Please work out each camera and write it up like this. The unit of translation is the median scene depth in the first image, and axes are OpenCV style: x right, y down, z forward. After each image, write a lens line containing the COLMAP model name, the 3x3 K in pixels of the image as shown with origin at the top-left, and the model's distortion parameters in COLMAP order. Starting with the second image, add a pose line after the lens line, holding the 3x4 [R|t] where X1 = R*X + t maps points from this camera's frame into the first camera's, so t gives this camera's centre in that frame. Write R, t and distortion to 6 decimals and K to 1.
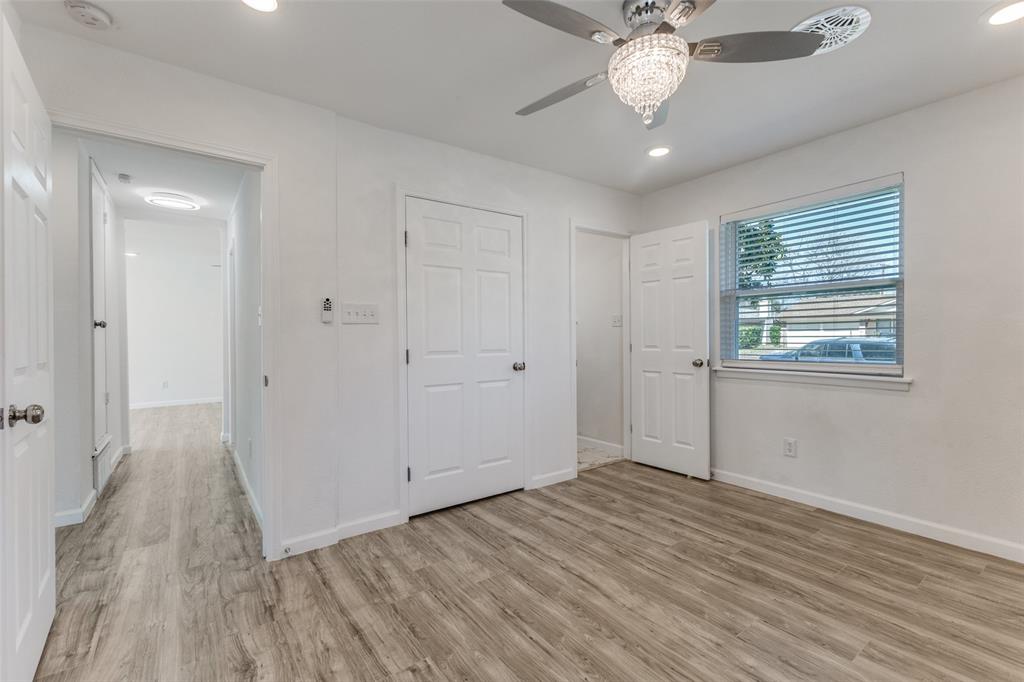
lens RADIAL K [[443.5, 0, 507.3], [0, 443.5, 336.3], [0, 0, 1]] dist [0.012059, -0.001913]
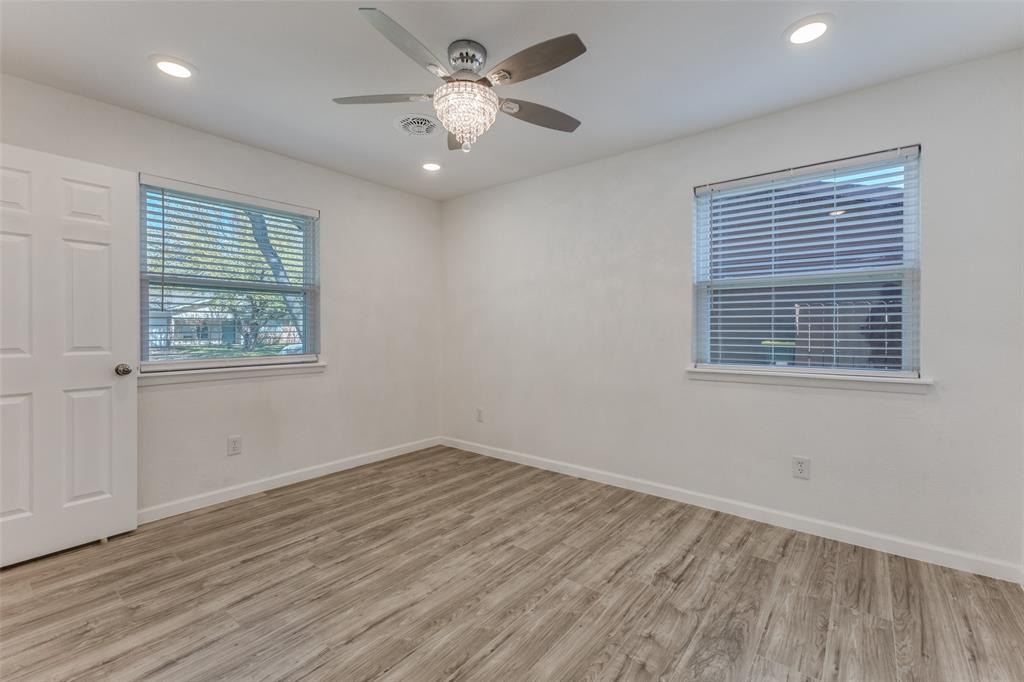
lens RADIAL K [[443.5, 0, 520.7], [0, 443.5, 330.1], [0, 0, 1]] dist [0.012059, -0.001913]
pose [[-0.280013, 0.006956, 0.959971, -0.601809], [0.002441, 0.999976, -0.006534, 0.004580], [-0.959993, 0.000514, -0.280023, 0.831840]]
